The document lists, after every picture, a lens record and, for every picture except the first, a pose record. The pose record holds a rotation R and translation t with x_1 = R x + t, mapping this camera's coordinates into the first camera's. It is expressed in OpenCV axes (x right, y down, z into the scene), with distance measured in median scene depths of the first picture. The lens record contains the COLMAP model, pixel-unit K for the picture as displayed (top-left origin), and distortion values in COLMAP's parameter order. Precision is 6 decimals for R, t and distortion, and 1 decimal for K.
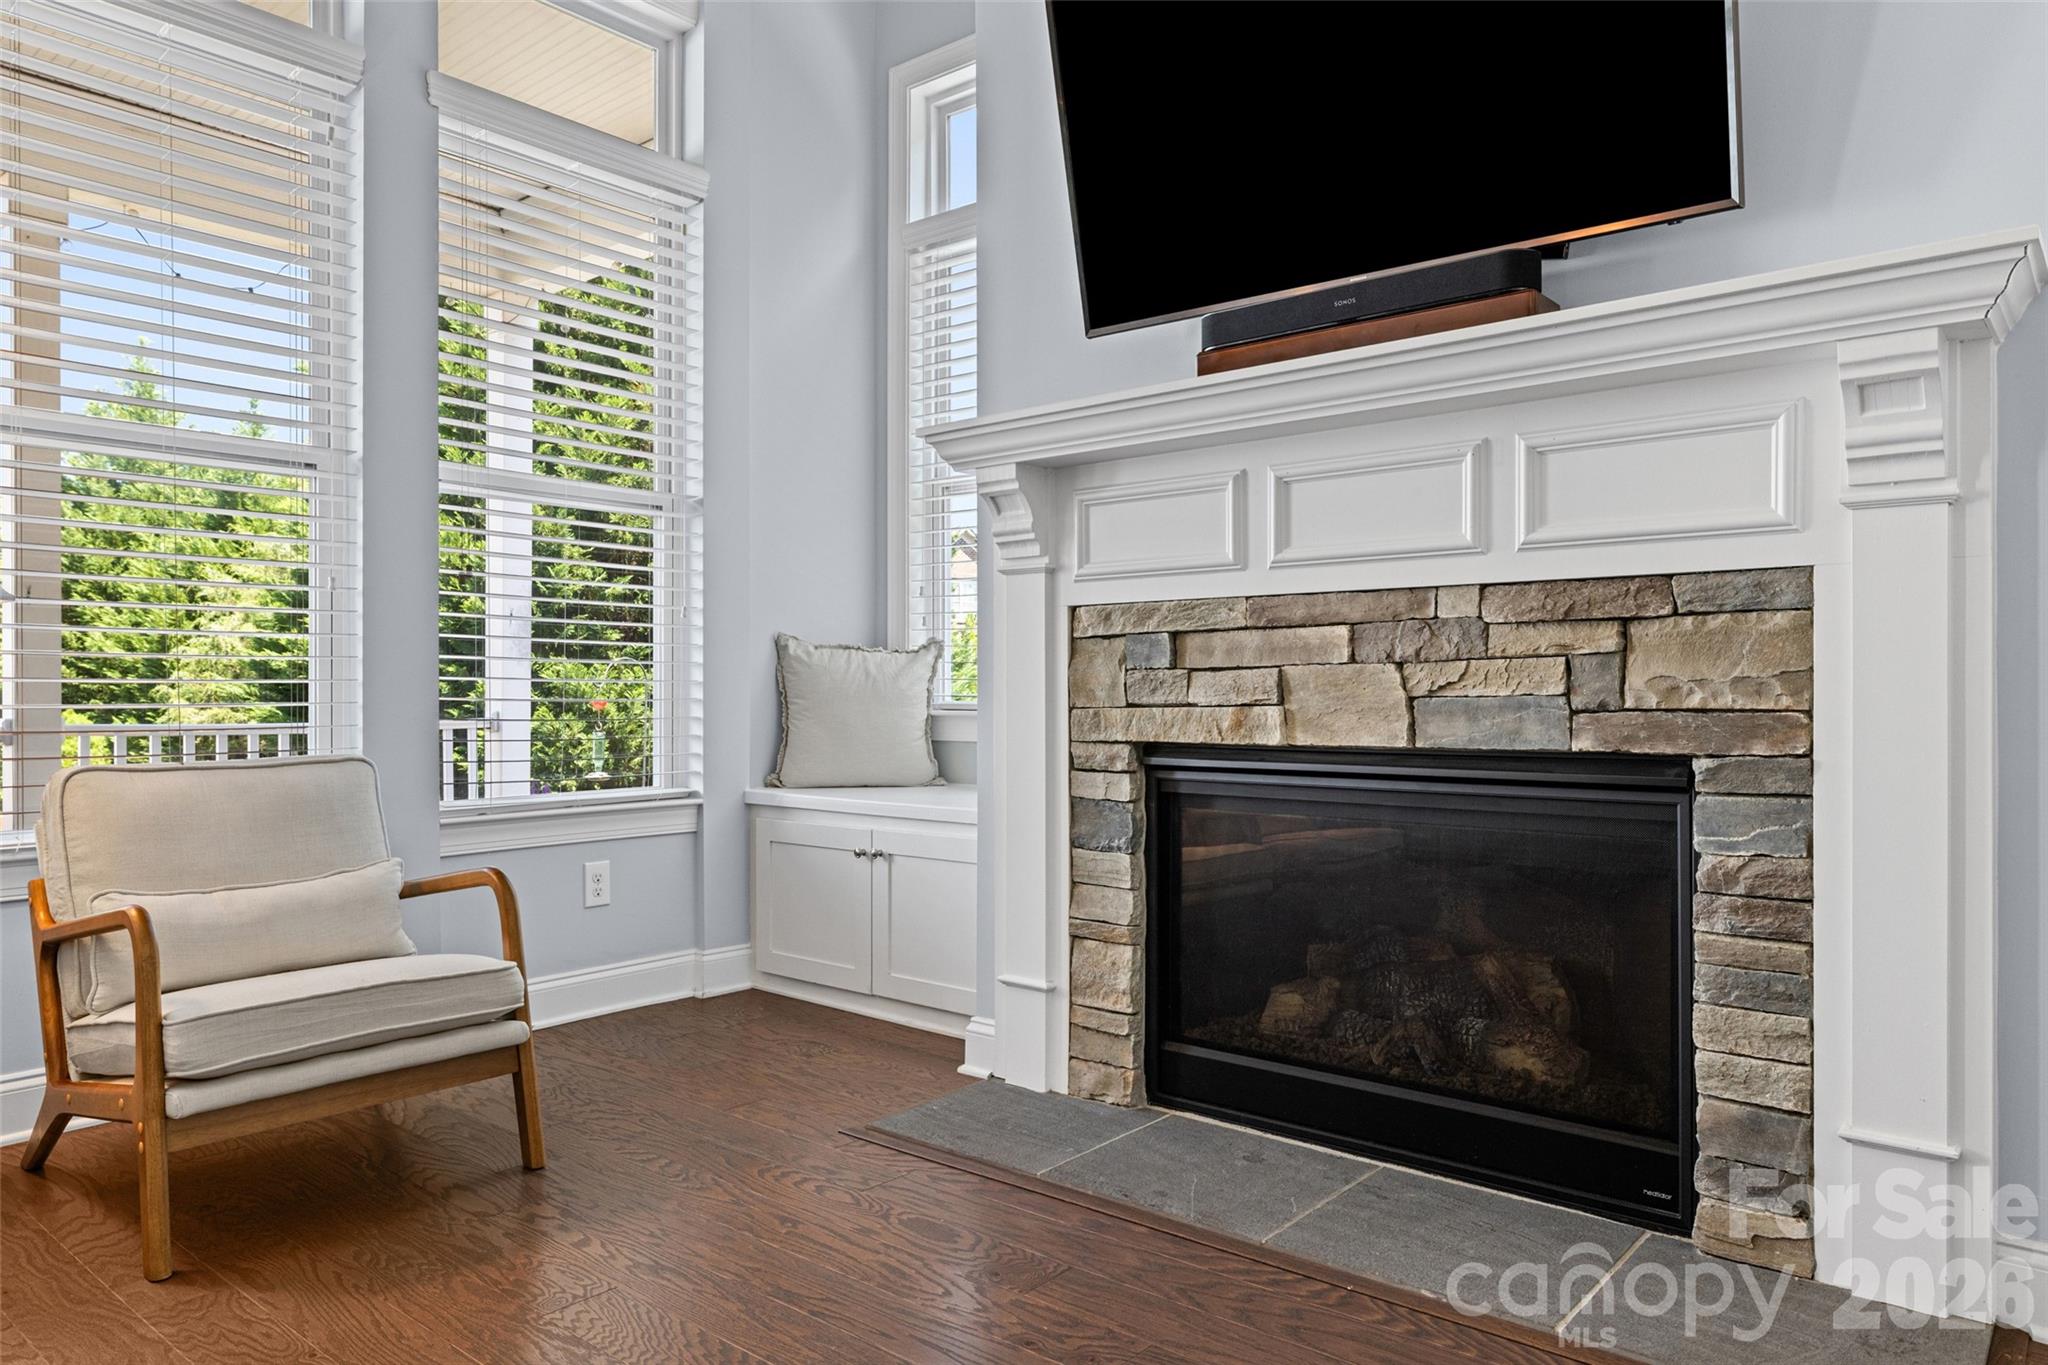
lens RADIAL K [[1312.1, 0, 1024.0], [0, 1312.1, 682.5], [0, 0, 1]] dist [-0.001453, -0.000389]
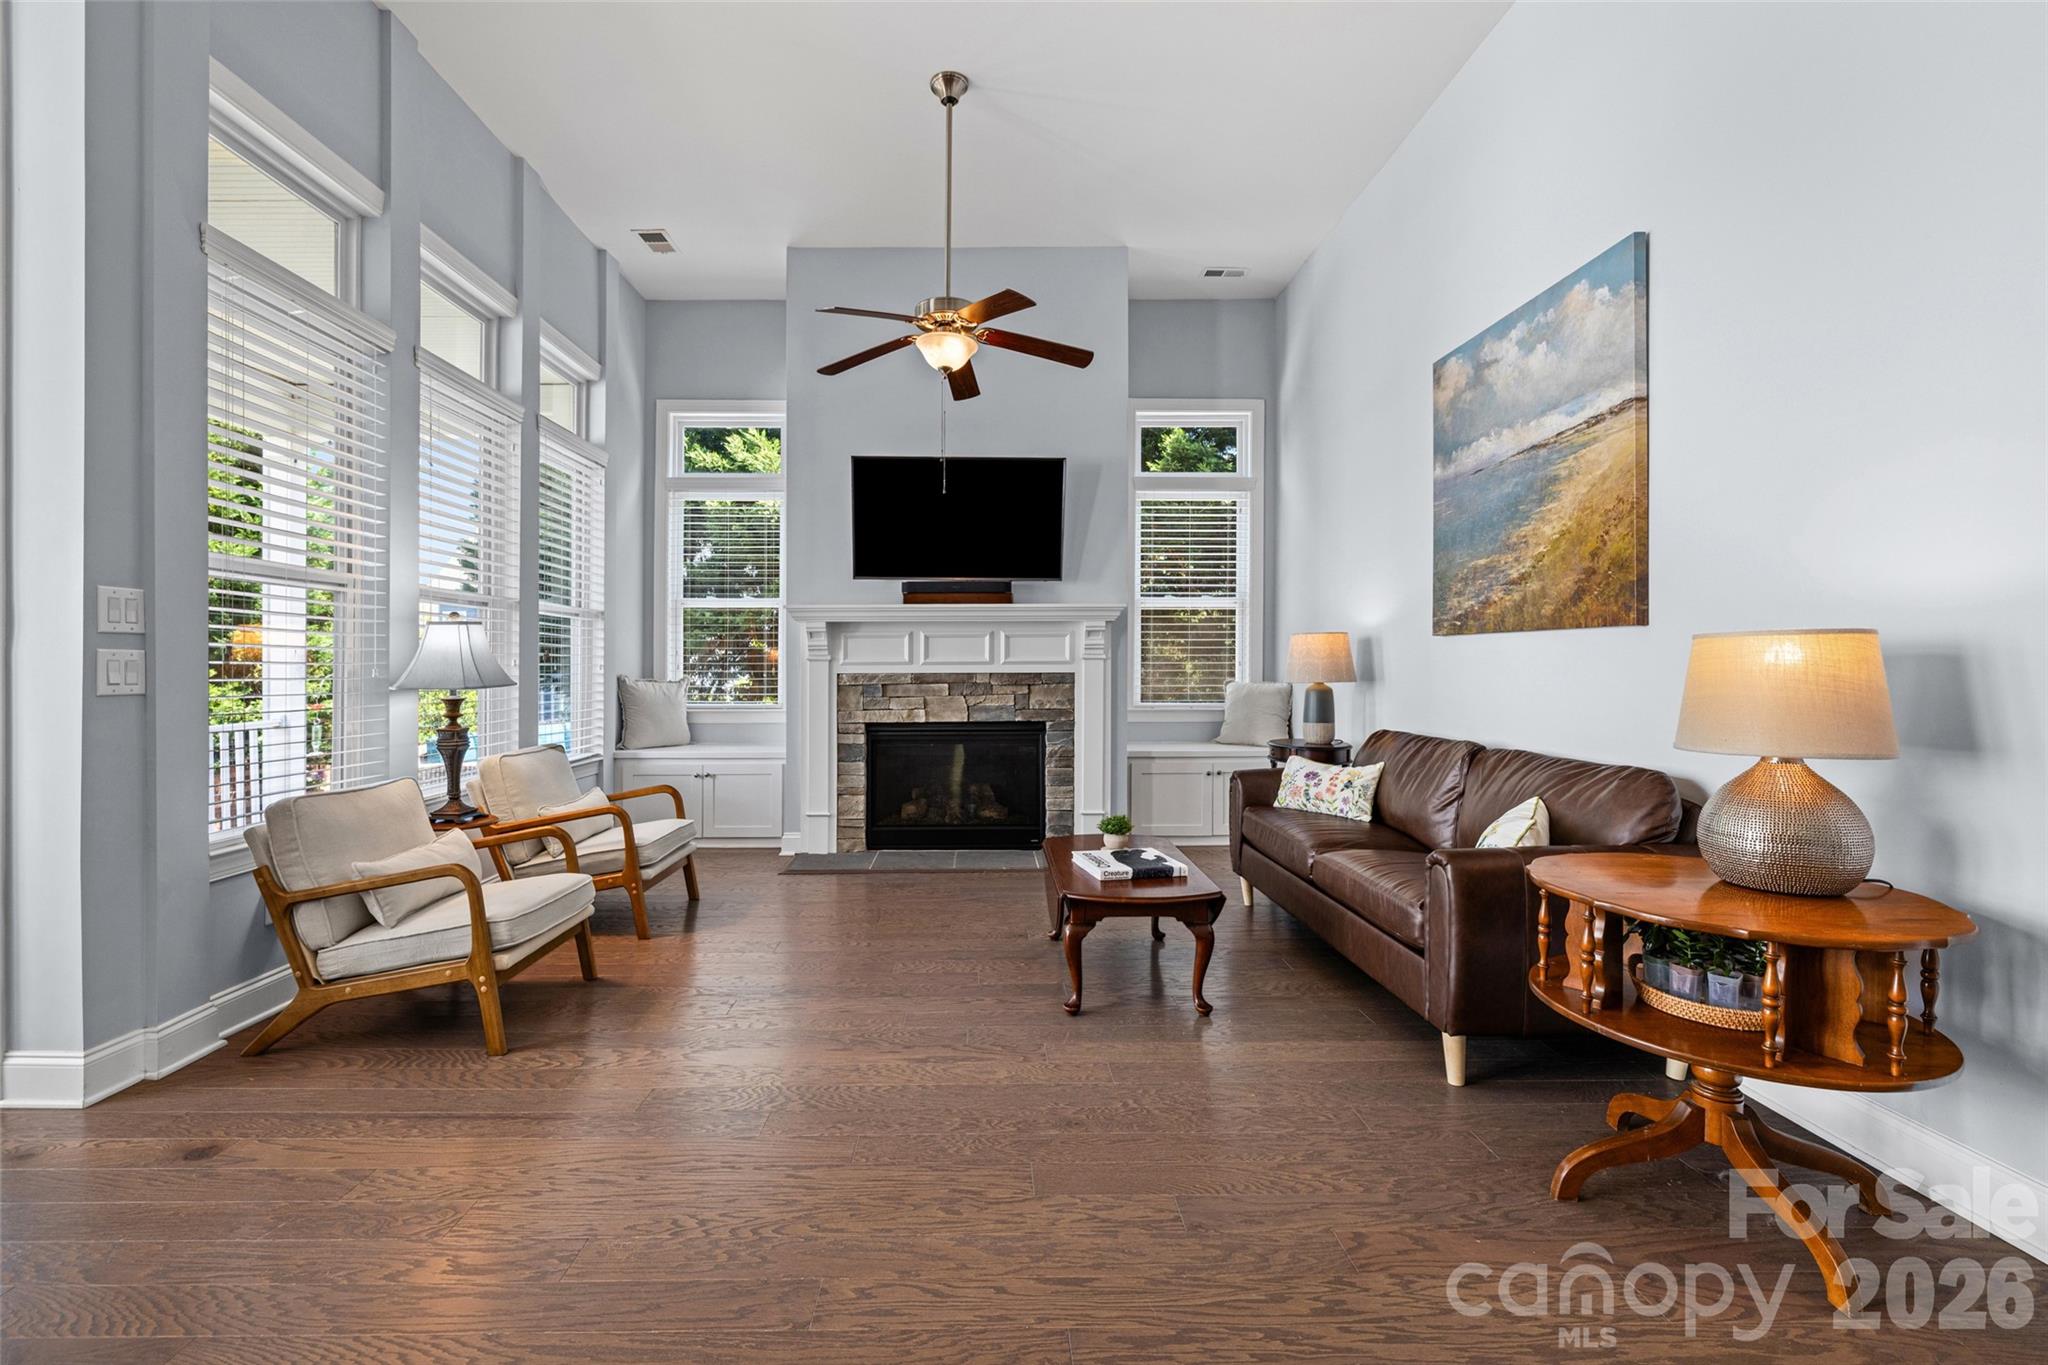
lens RADIAL K [[885.0, 0, 986.6], [0, 885.0, 672.1], [0, 0, 1]] dist [0.000046, -0.000057]
pose [[0.761575, -0.003644, 0.648066, -0.984213], [-0.001708, 0.999969, 0.007630, -0.081212], [-0.648074, -0.006918, 0.761546, -0.641474]]
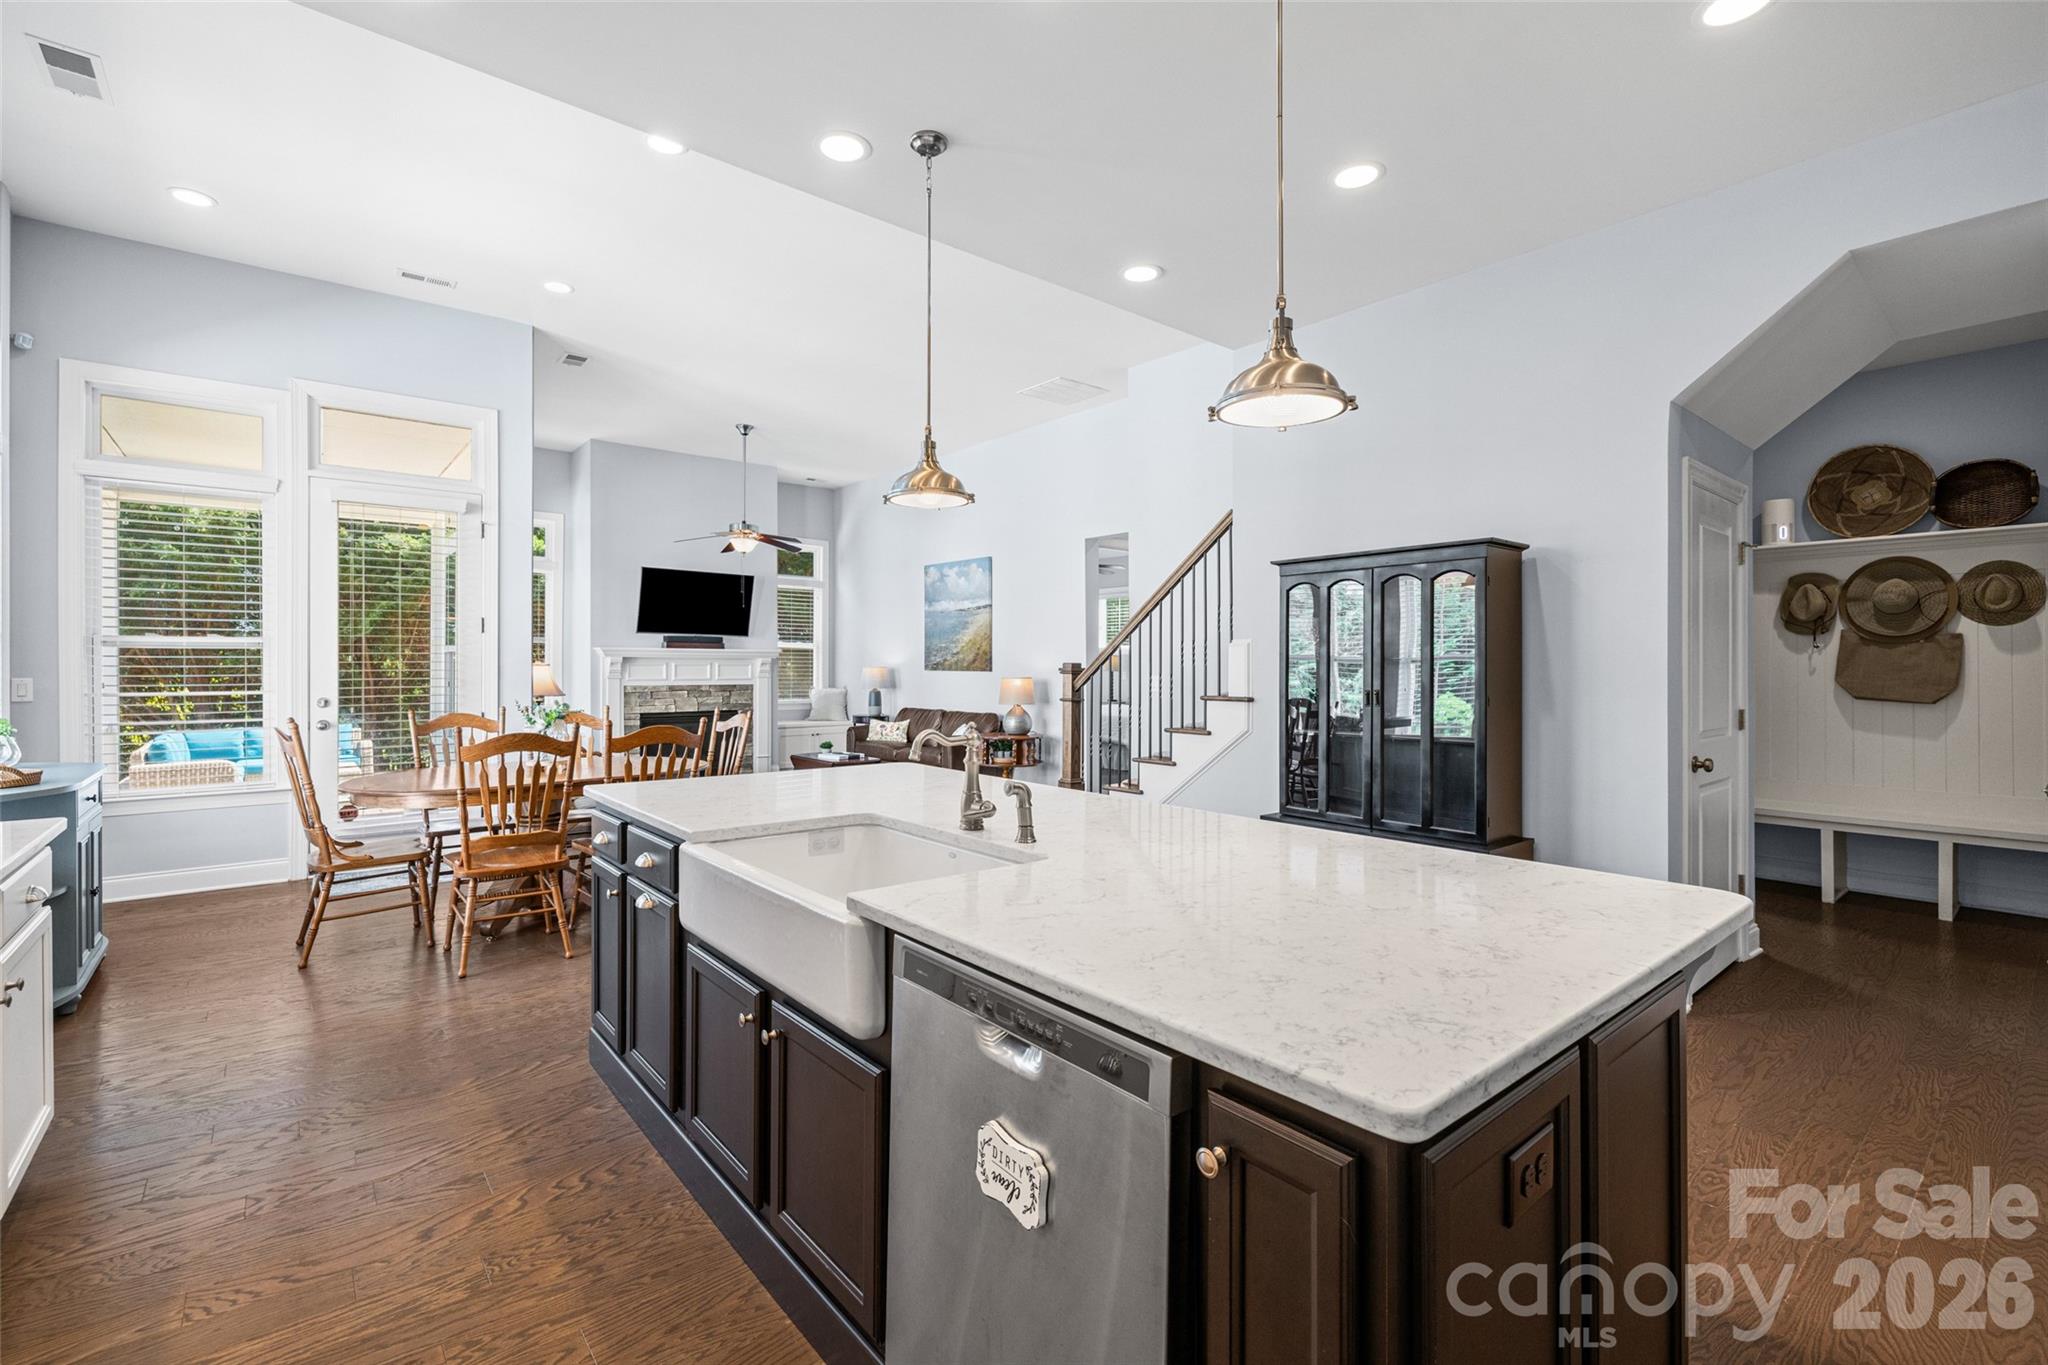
lens RADIAL K [[894.9, 0, 1024.0], [0, 894.9, 682.5], [0, 0, 1]] dist [-0.000121, -0.000011]
pose [[0.172093, -0.011868, 0.985009, -3.154365], [-0.006079, 0.999896, 0.013110, -0.131068], [-0.985062, -0.008244, 0.172003, -1.081729]]
